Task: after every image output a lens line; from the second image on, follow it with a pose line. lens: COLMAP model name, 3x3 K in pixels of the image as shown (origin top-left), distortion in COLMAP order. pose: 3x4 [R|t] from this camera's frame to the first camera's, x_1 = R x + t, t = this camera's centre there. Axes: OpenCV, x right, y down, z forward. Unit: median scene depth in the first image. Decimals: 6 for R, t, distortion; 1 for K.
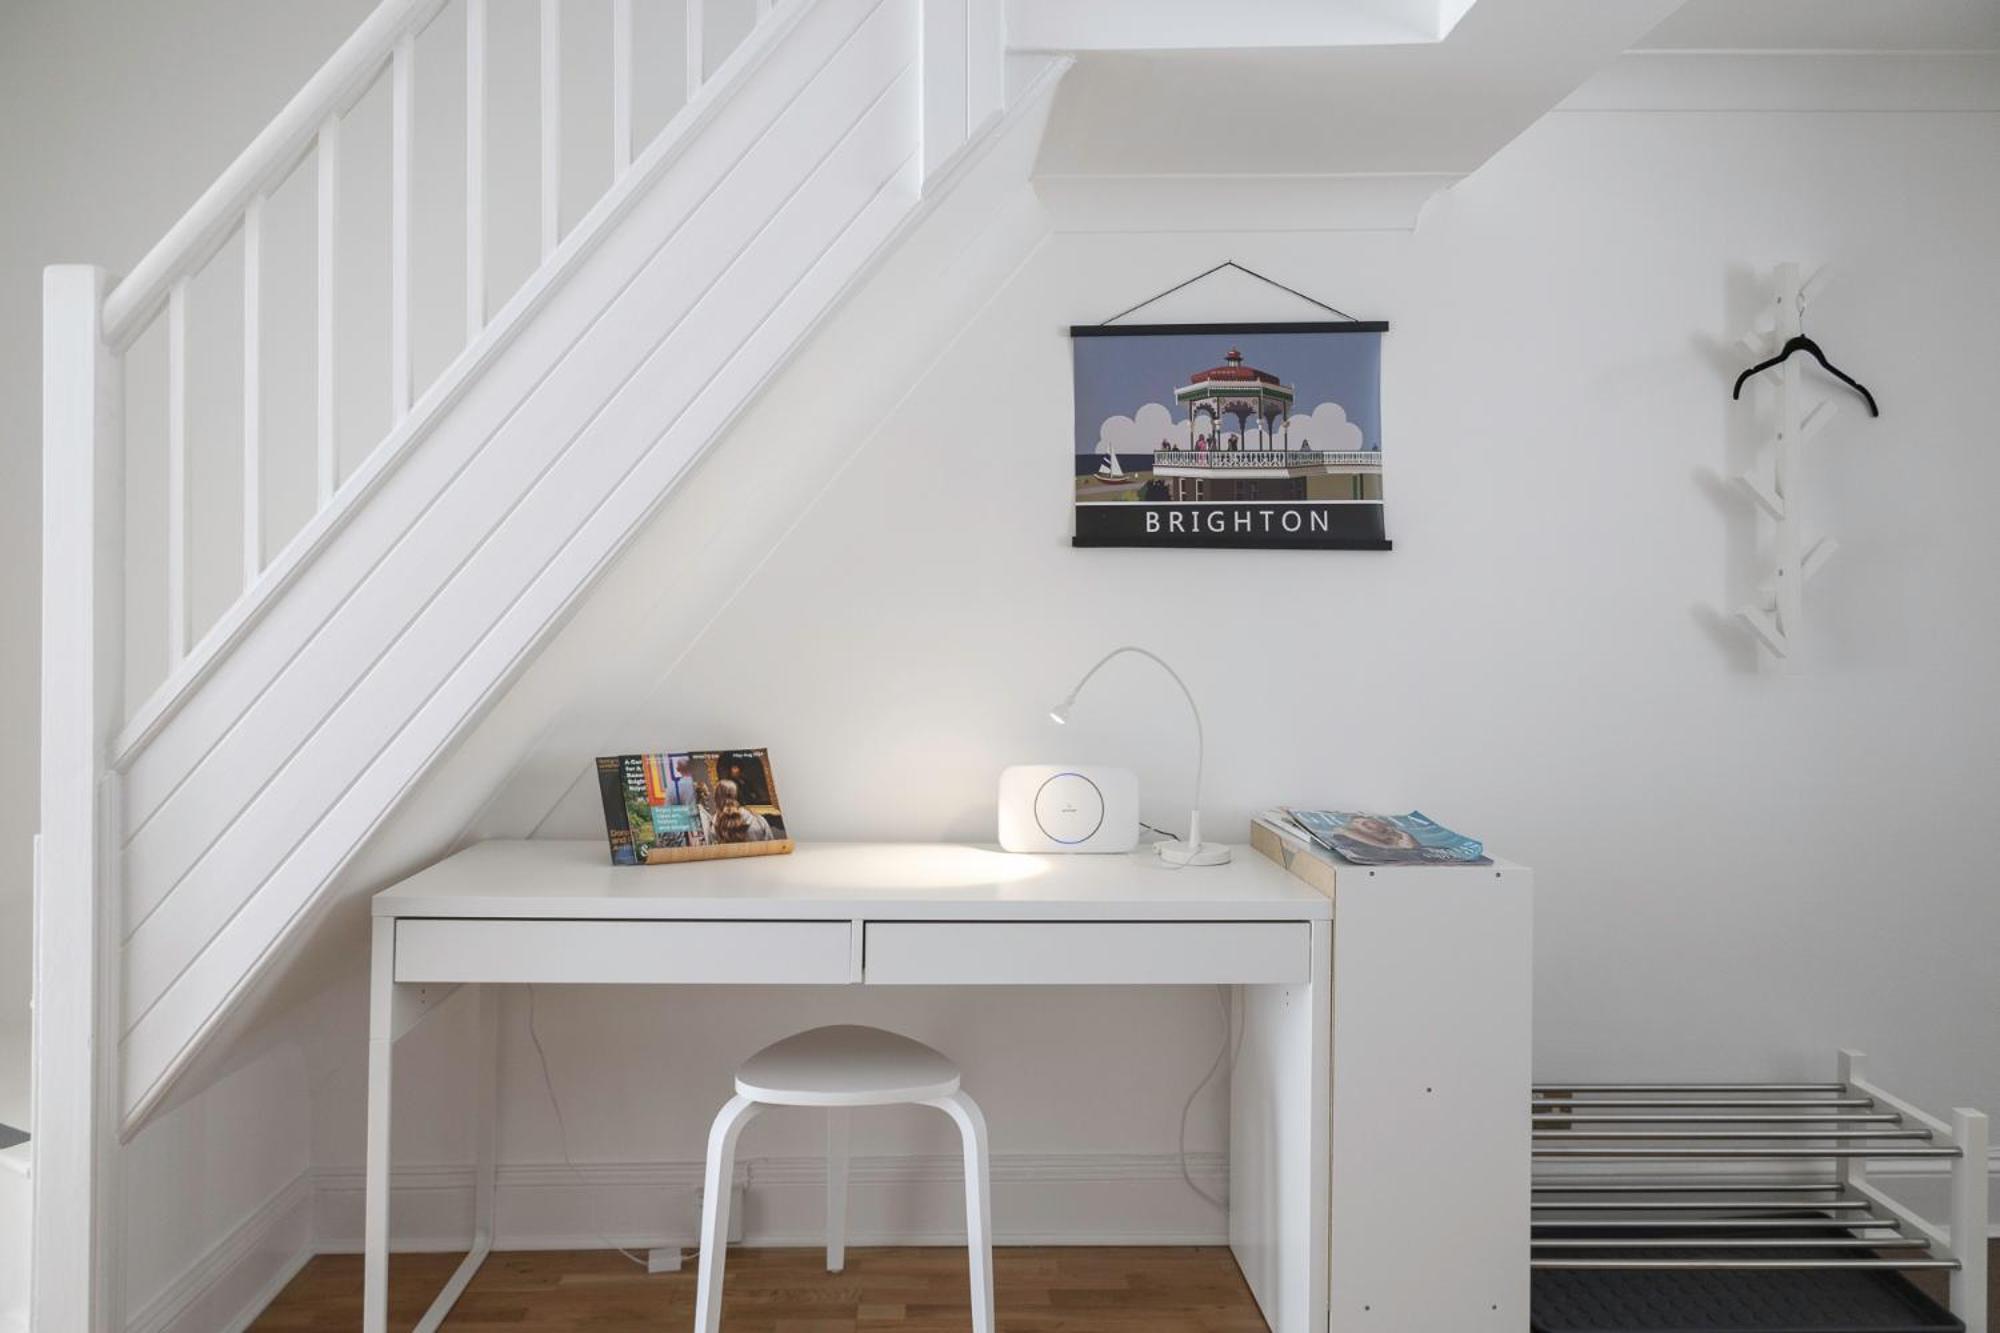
lens RADIAL K [[1262.2, 0, 997.5], [0, 1262.2, 600.5], [0, 0, 1]] dist [0.002030, 0.002816]
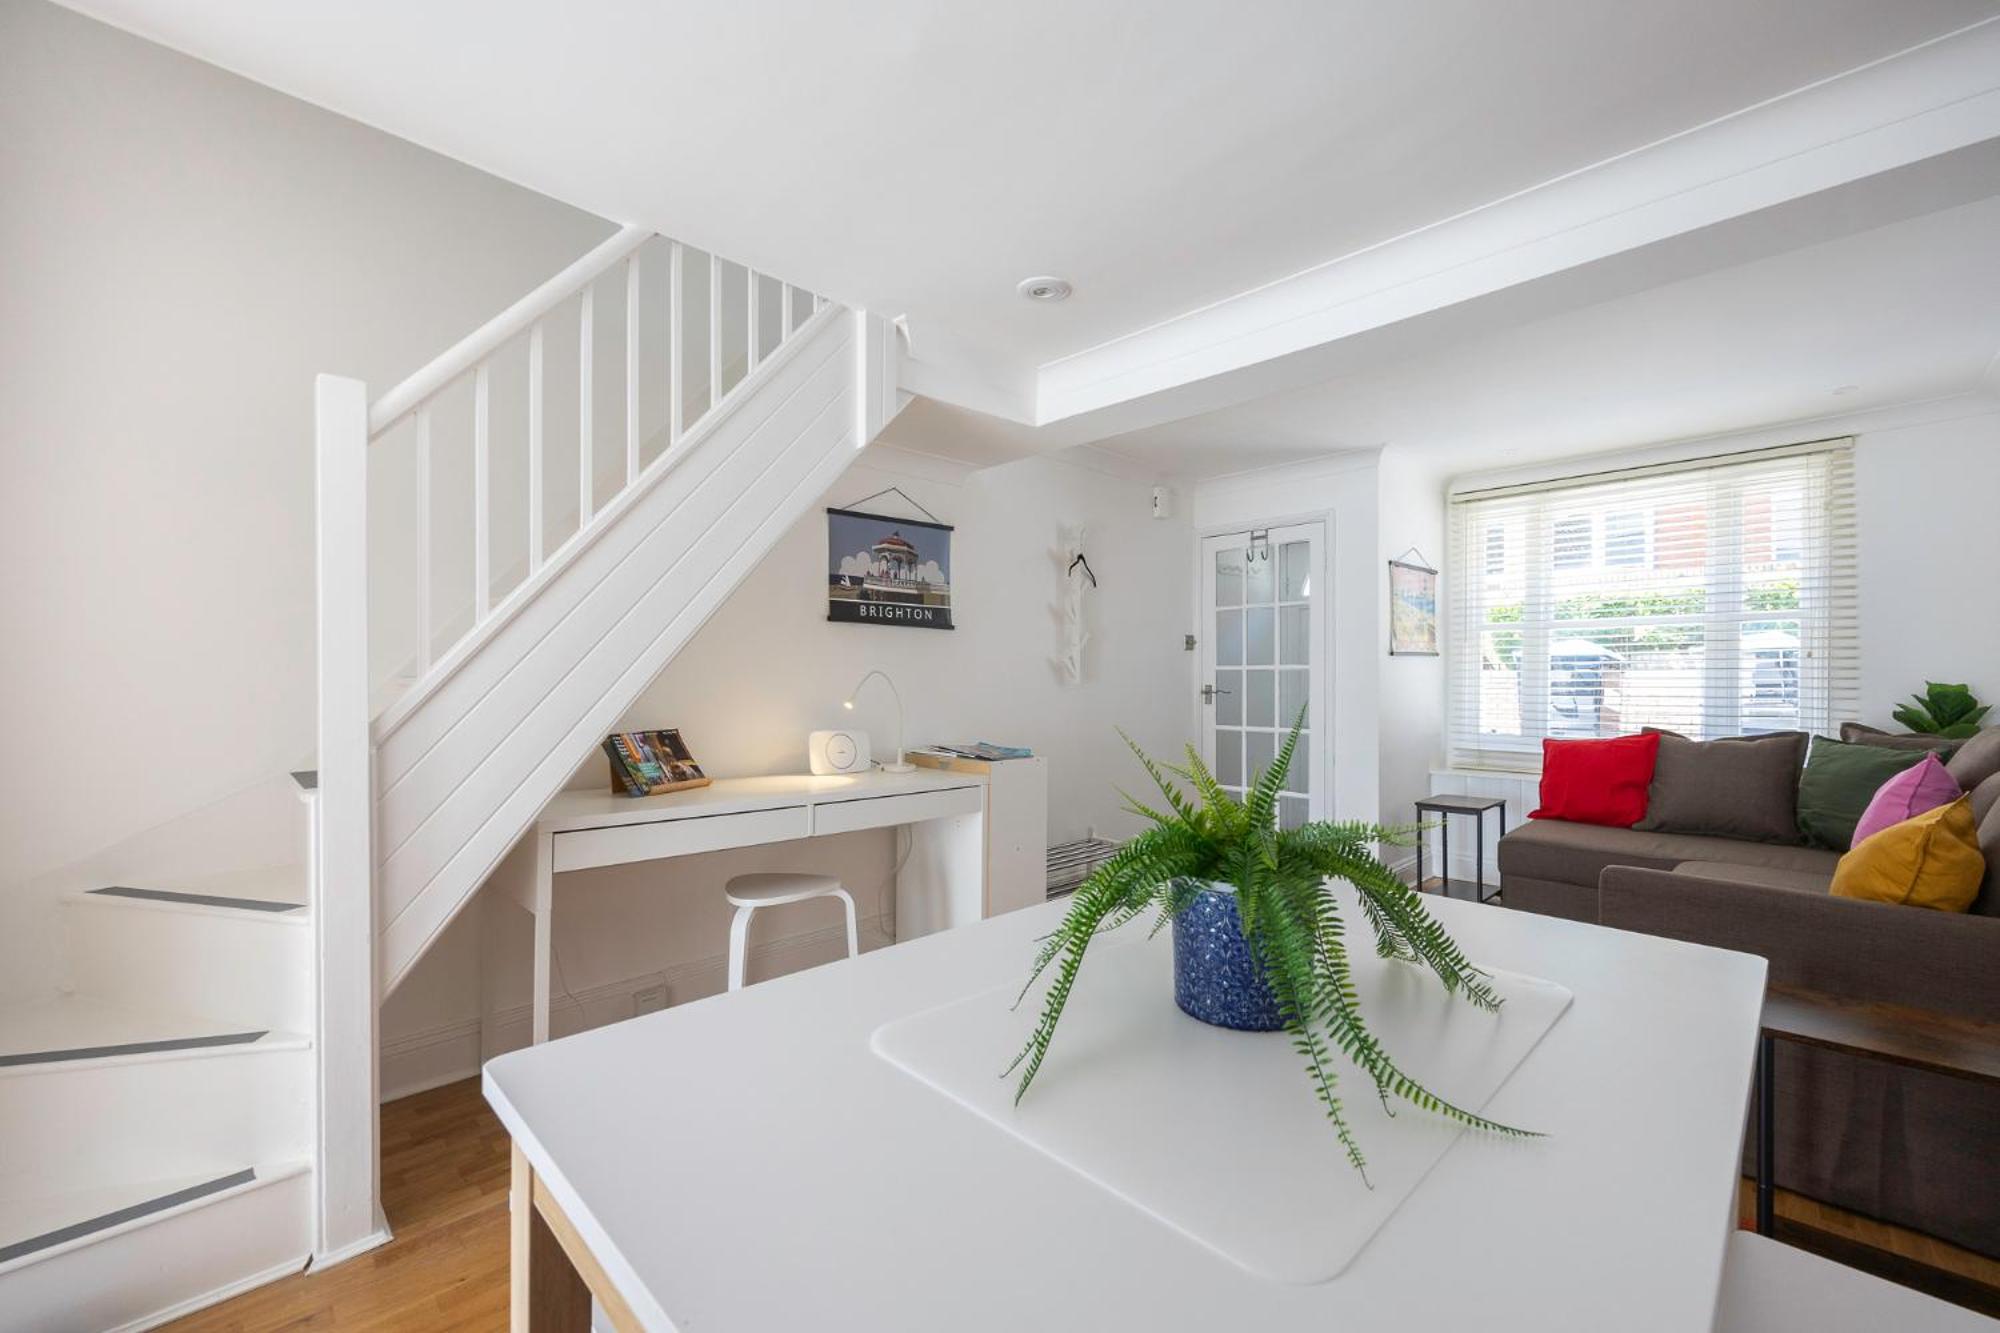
lens RADIAL K [[785.9, 0, 991.1], [0, 785.9, 672.7], [0, 0, 1]] dist [-0.000143, -0.000049]
pose [[0.745822, 0.007458, 0.666103, -0.565011], [-0.017433, 0.999813, 0.008325, 0.023726], [-0.665917, -0.017822, 0.745813, -0.082423]]
